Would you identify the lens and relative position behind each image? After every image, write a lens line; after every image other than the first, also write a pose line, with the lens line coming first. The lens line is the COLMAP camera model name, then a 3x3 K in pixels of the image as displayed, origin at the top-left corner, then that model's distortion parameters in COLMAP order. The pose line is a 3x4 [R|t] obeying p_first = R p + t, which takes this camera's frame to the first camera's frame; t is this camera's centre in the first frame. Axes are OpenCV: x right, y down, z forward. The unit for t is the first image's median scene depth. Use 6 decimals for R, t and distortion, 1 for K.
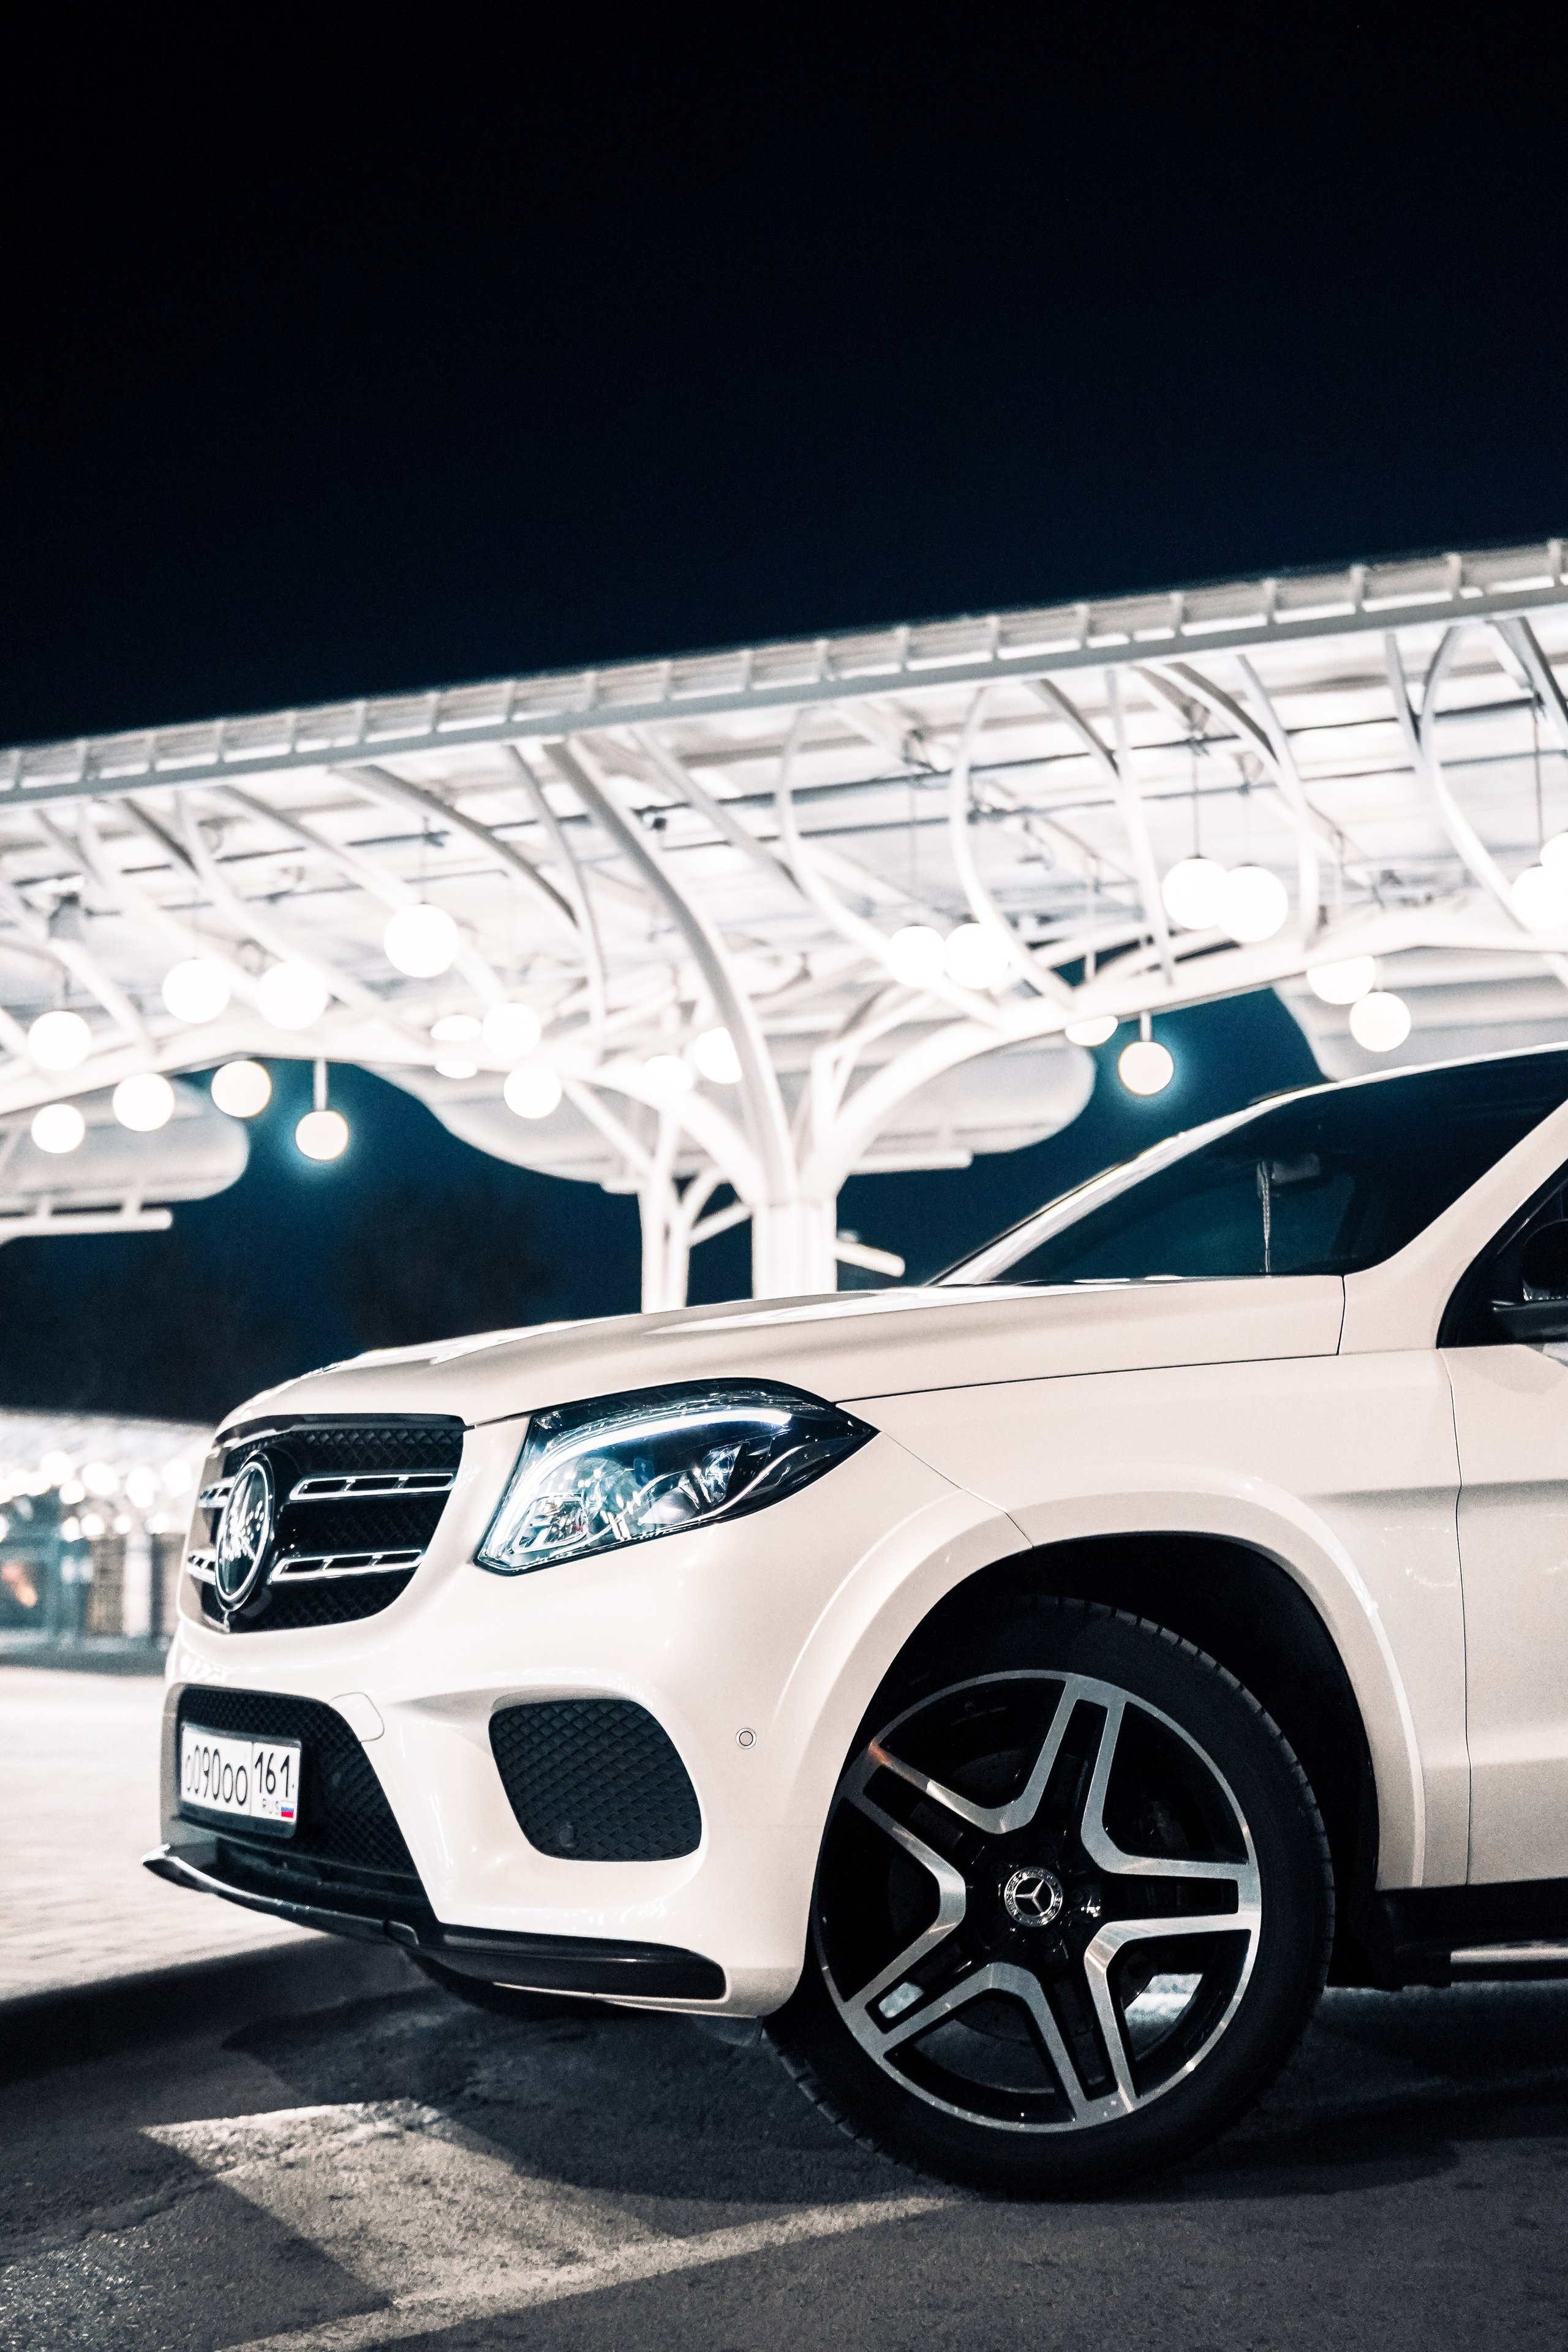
lens RADIAL K [[3086.7, 0, 779.4], [0, 3086.7, 1180.5], [0, 0, 1]] dist [0.009224, 0.000000]
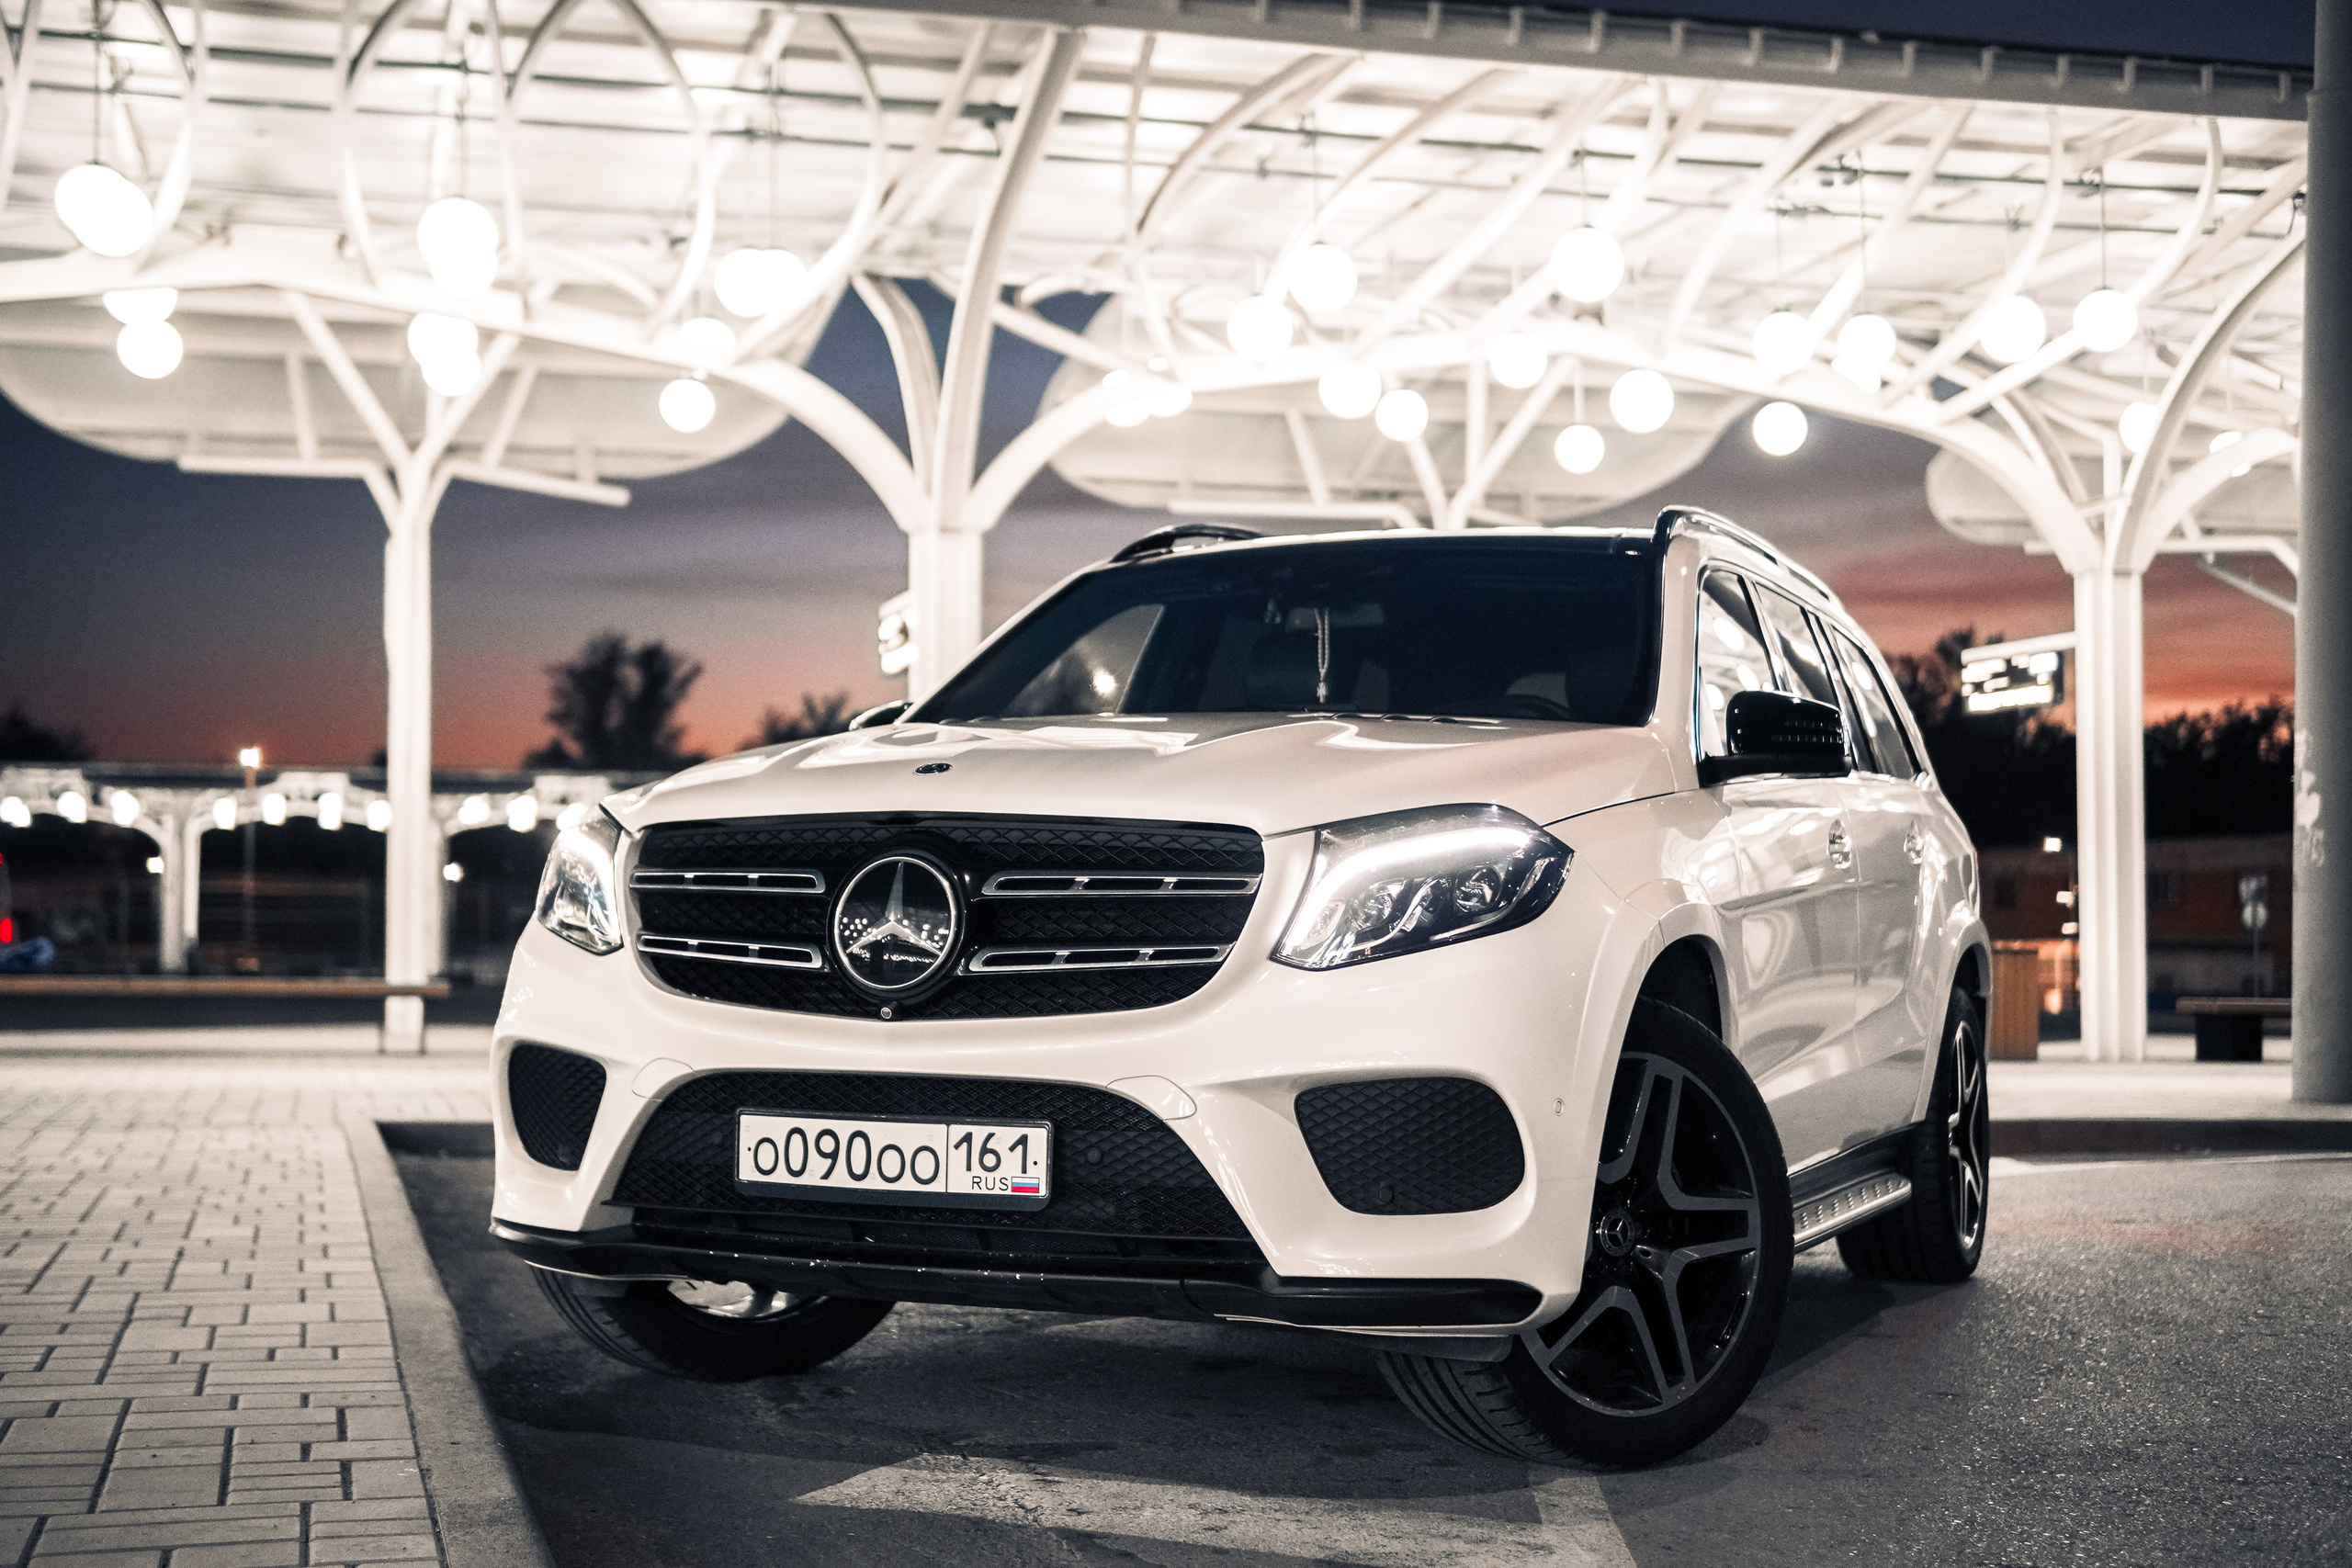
lens RADIAL K [[3086.4, 0, 1161.4], [0, 3086.4, 785.0], [0, 0, 1]] dist [0.009224, 0.000000]
pose [[0.776252, 0.043523, 0.628918, -0.825725], [-0.099429, 0.993580, 0.053963, 0.005993], [-0.622532, -0.104421, 0.775596, 0.172467]]
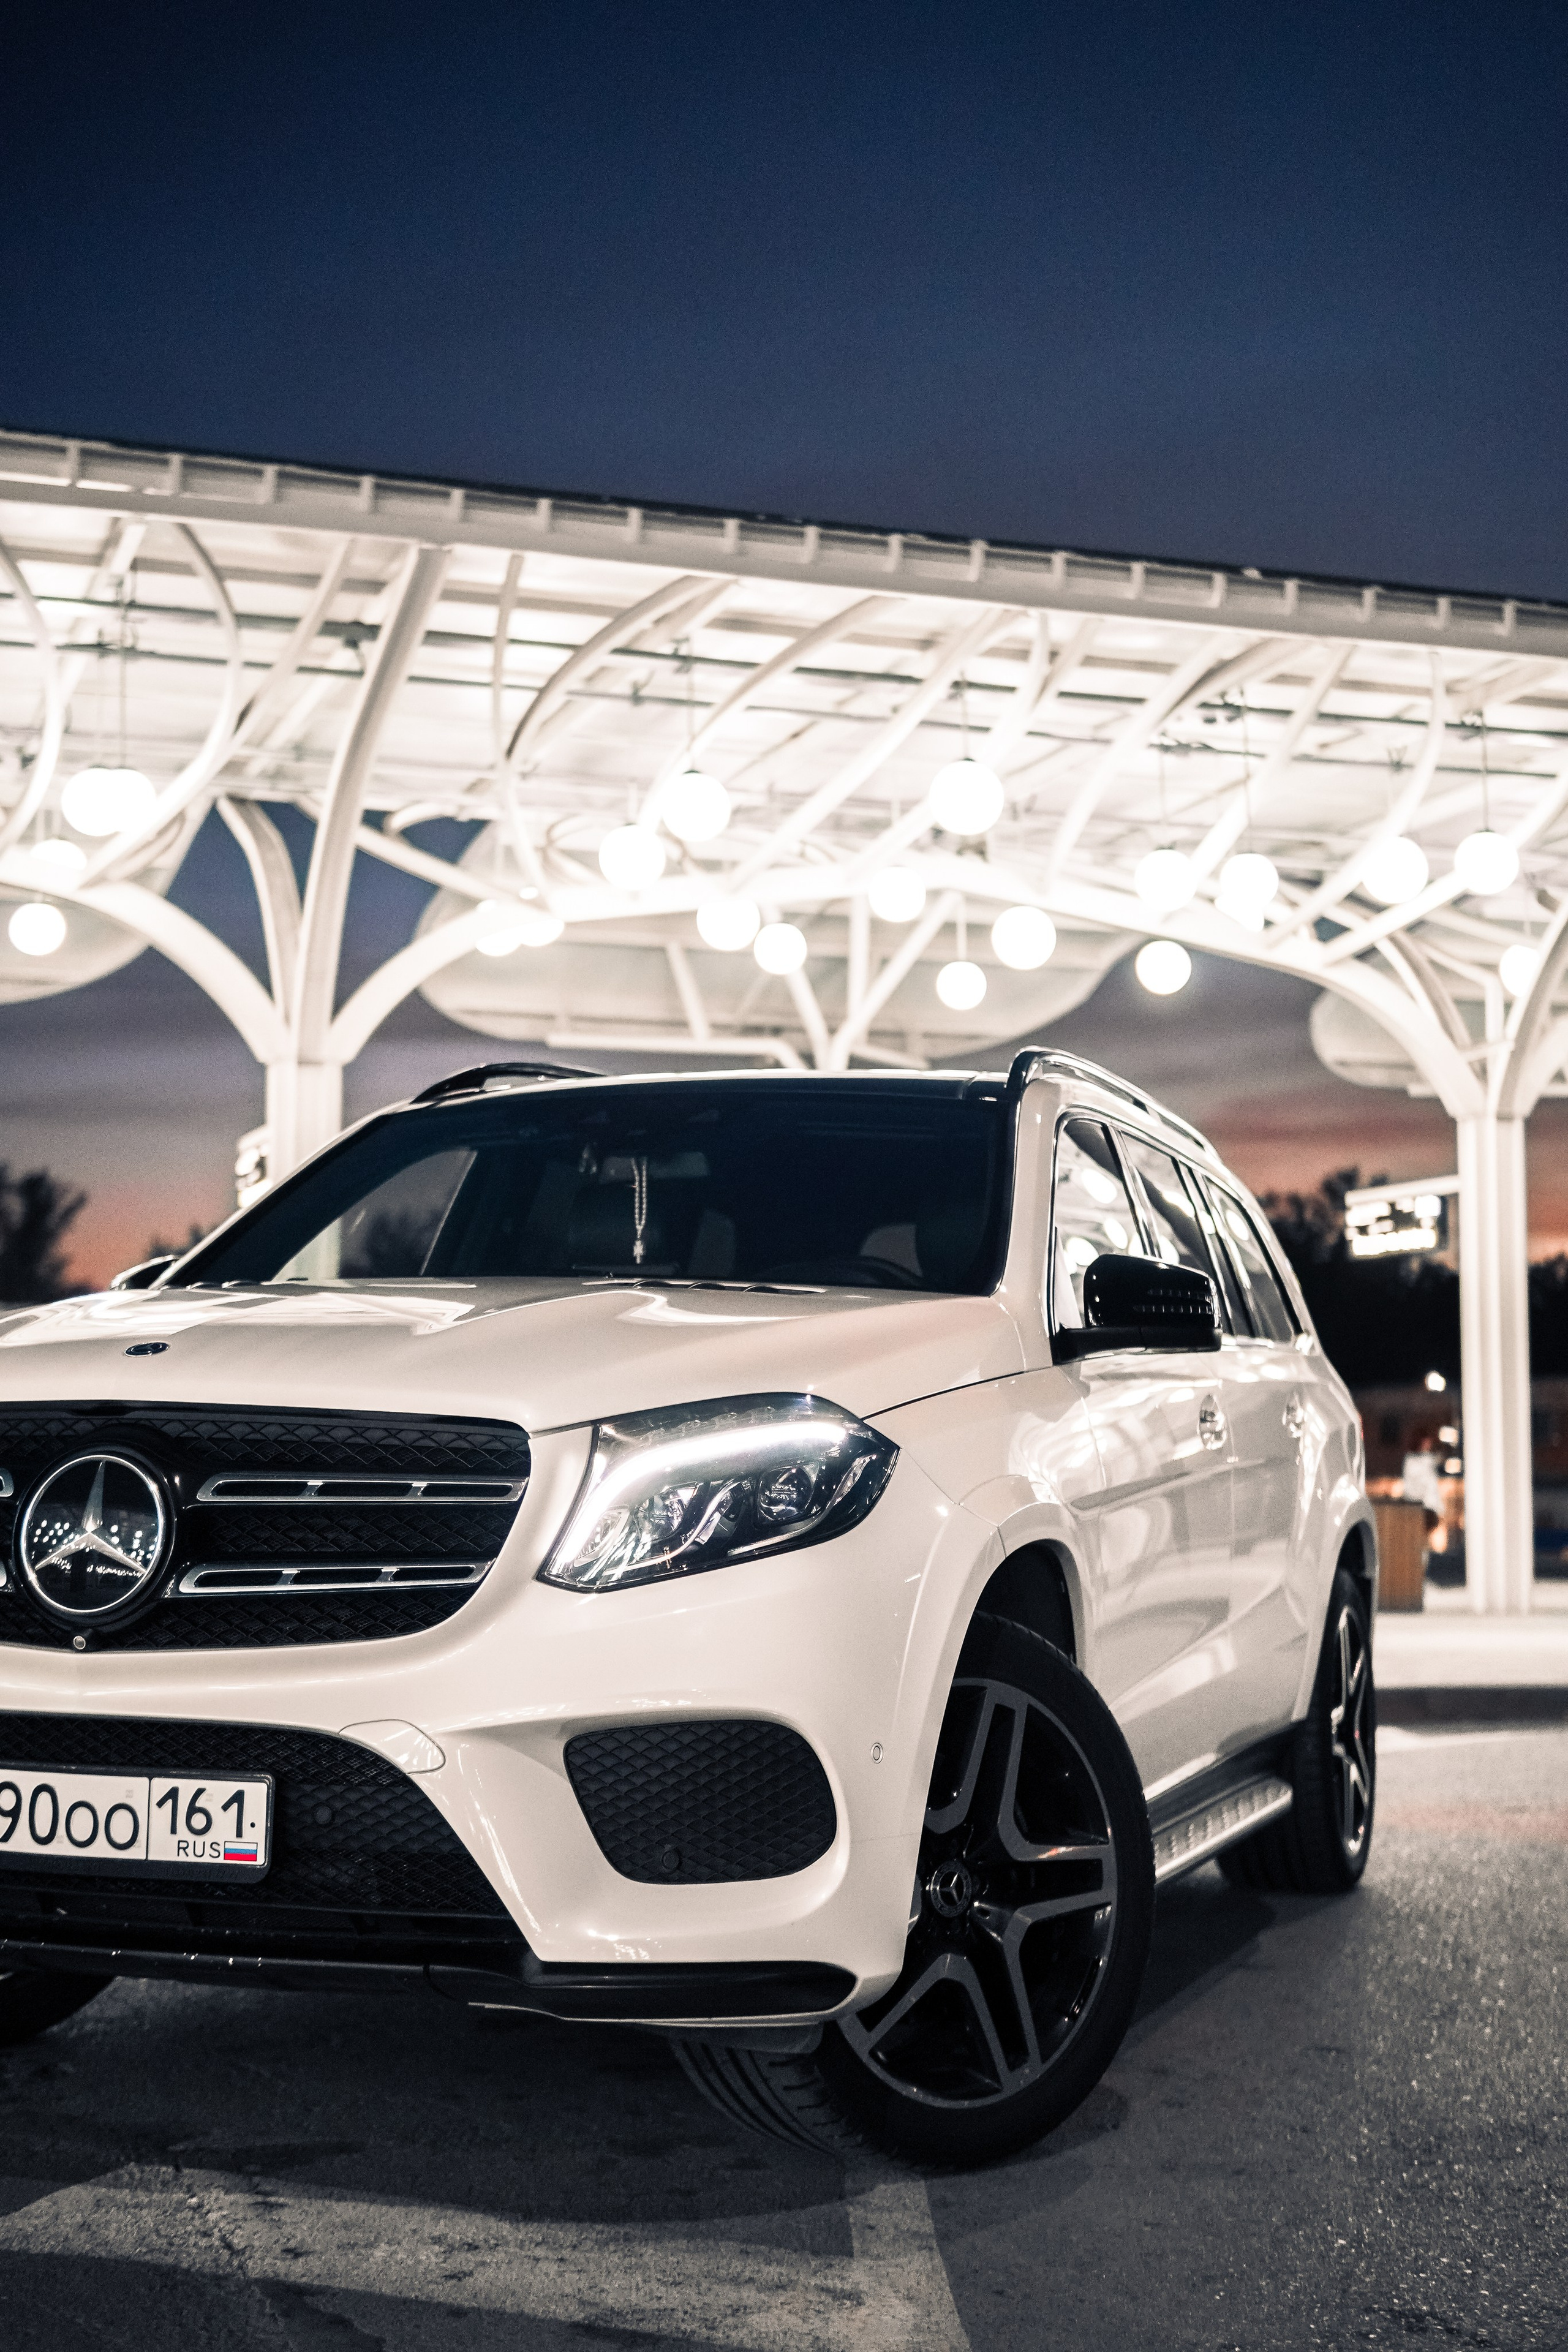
lens RADIAL K [[3086.7, 0, 767.9], [0, 3086.7, 1169.3], [0, 0, 1]] dist [0.009224, 0.000000]
pose [[0.731478, 0.079649, 0.677197, -0.689426], [-0.107471, 0.994208, -0.000849, -0.006171], [-0.673342, -0.072158, 0.735801, 0.273178]]
